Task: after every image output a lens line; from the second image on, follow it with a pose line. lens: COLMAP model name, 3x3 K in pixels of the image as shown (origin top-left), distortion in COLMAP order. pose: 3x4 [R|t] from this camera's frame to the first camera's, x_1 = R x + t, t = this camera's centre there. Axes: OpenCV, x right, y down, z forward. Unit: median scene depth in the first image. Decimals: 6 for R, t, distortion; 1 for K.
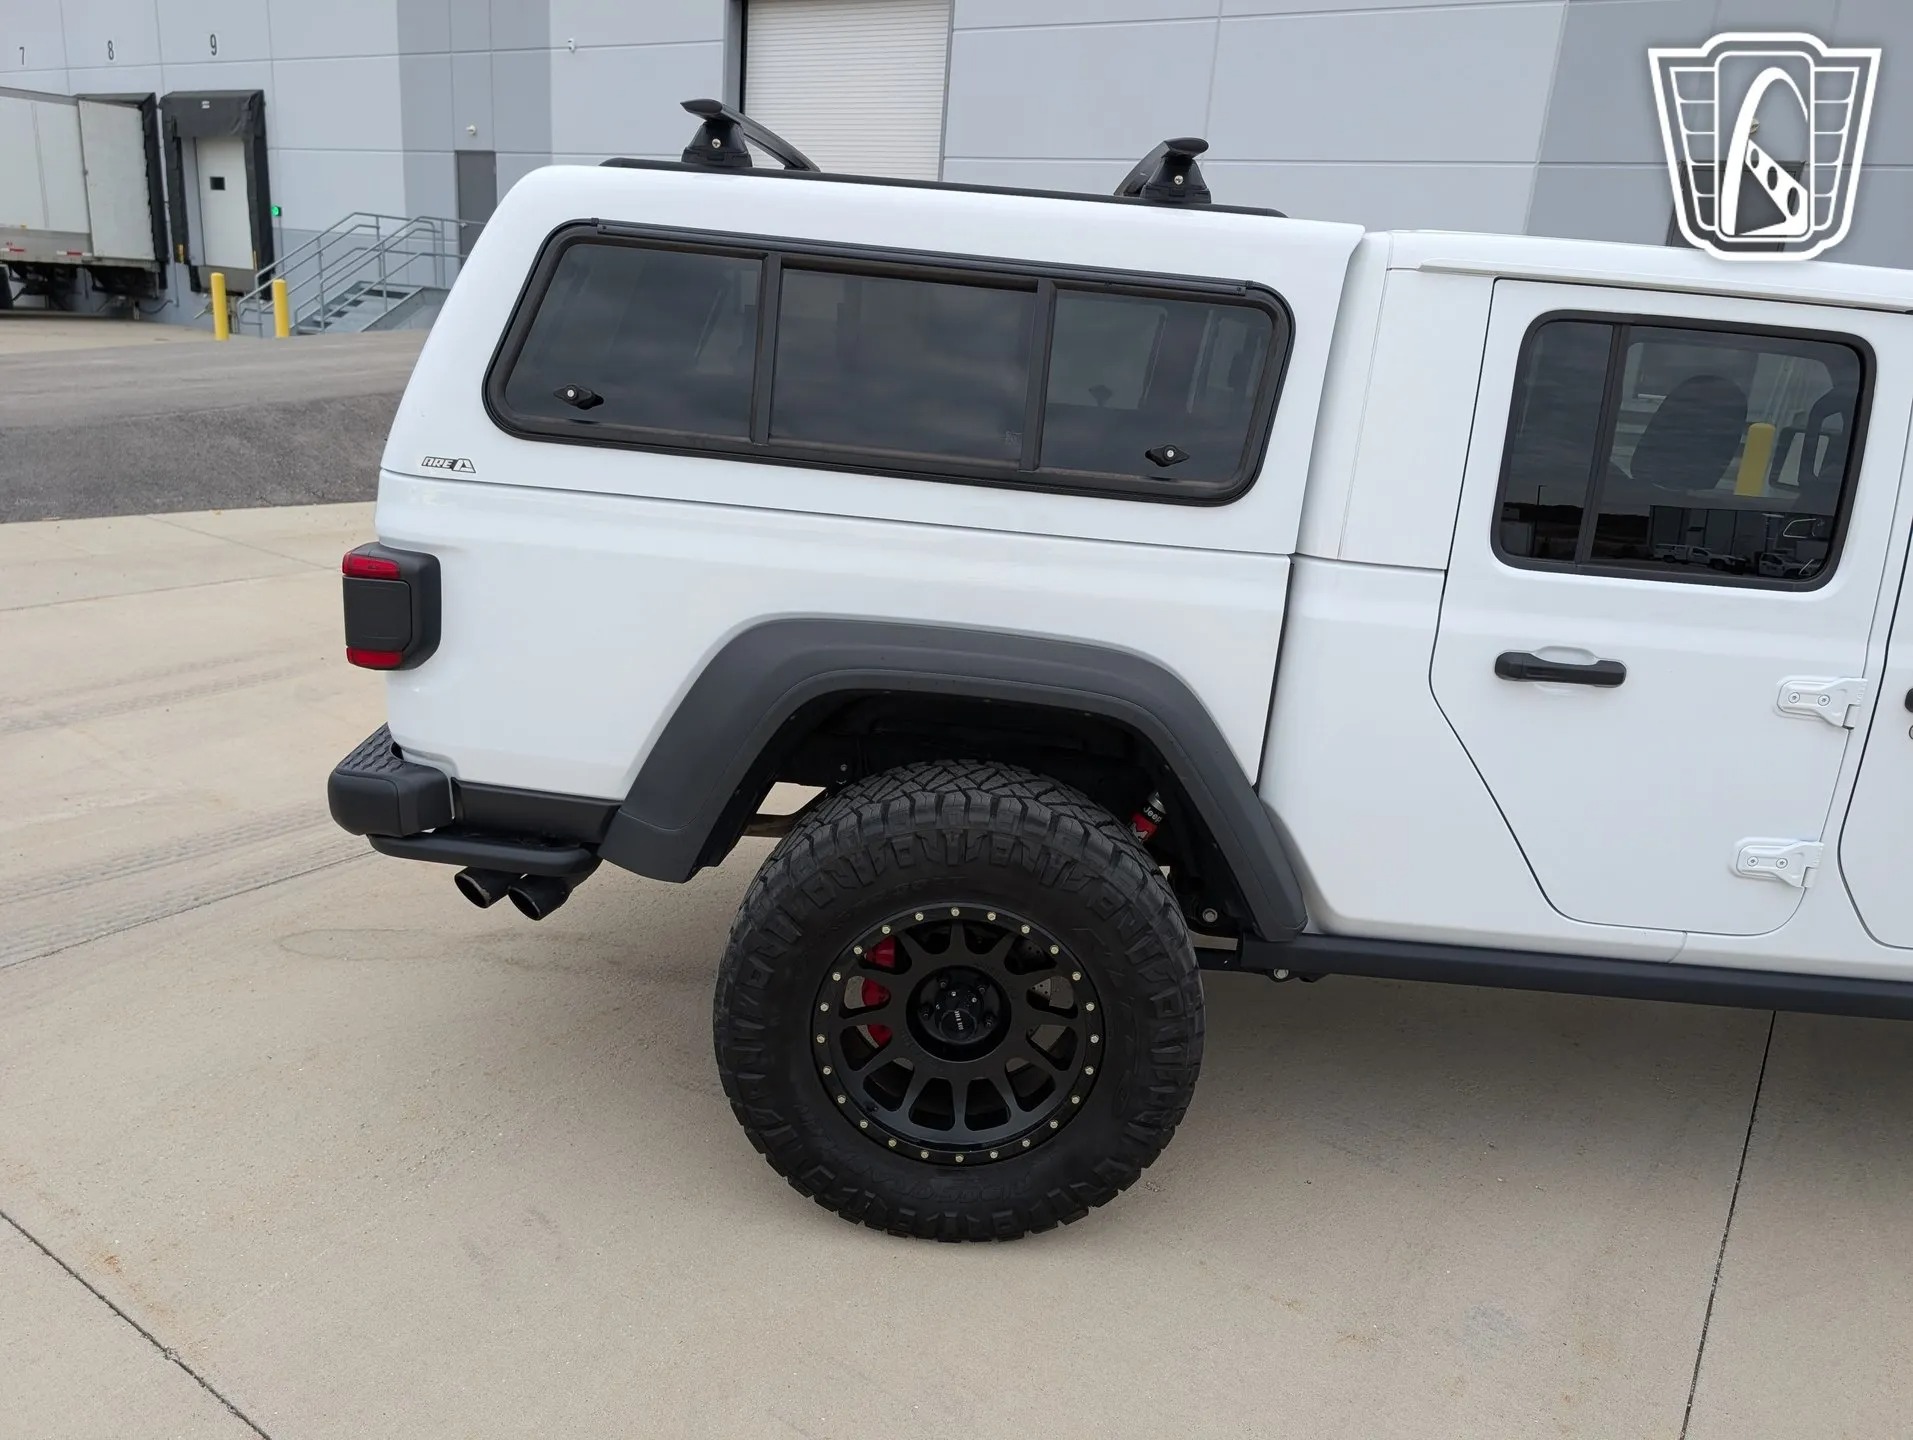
lens RADIAL K [[1389.8, 0, 954.8], [0, 1389.8, 731.6], [0, 0, 1]] dist [0.015550, -0.010910]
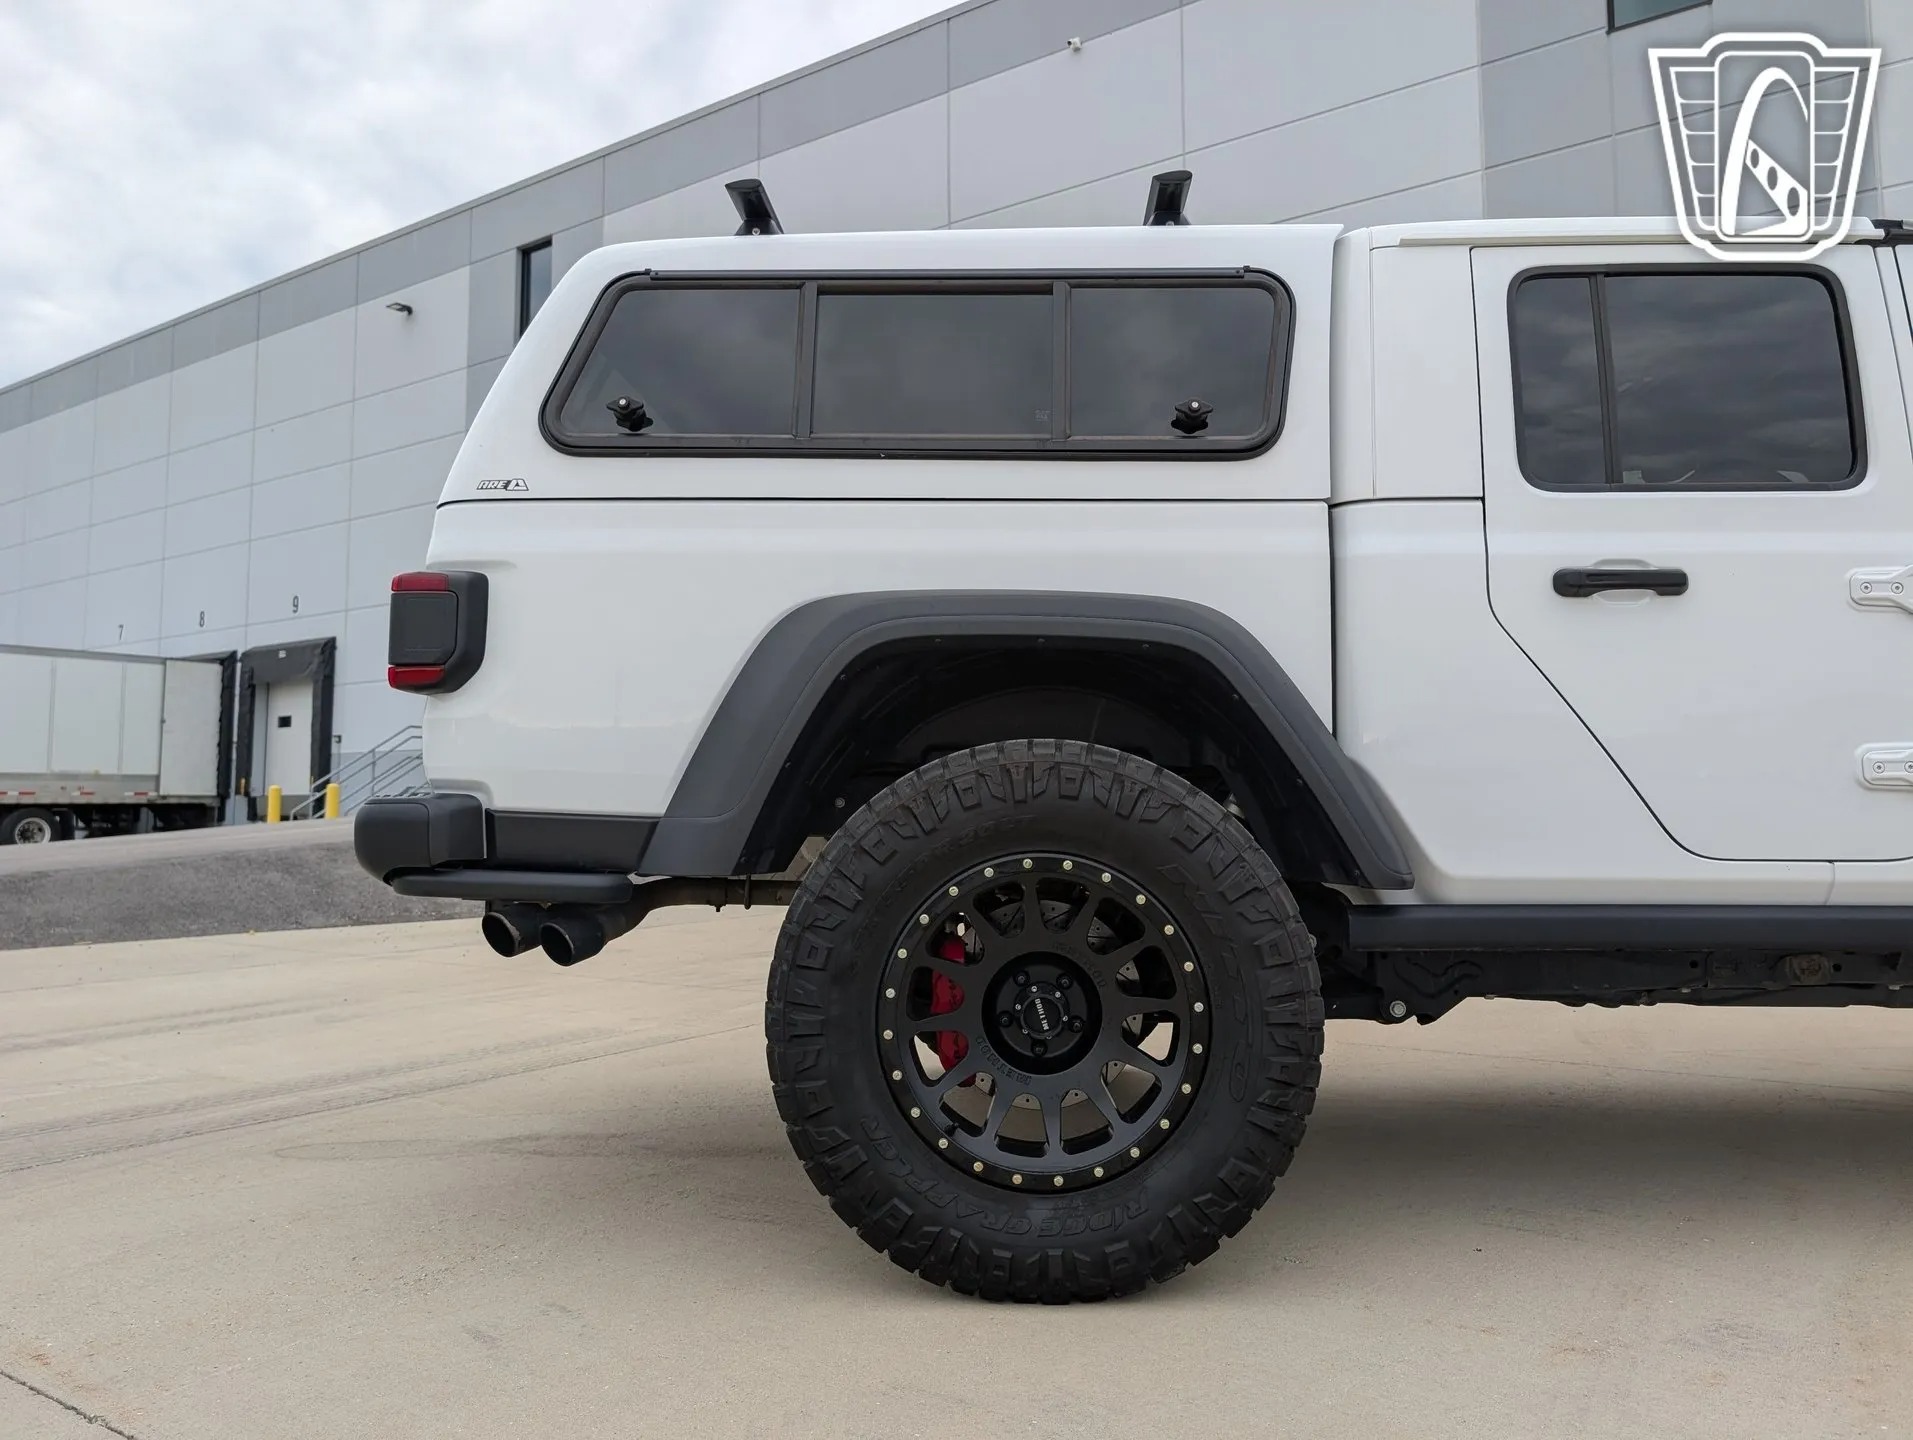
lens RADIAL K [[1395.9, 0, 969.4], [0, 1395.9, 690.7], [0, 0, 1]] dist [0.010221, -0.005753]
pose [[0.997007, -0.077271, 0.002454, -0.029962], [0.072328, 0.921076, -0.382606, 0.356377], [0.027304, 0.381639, 0.923908, 0.101742]]
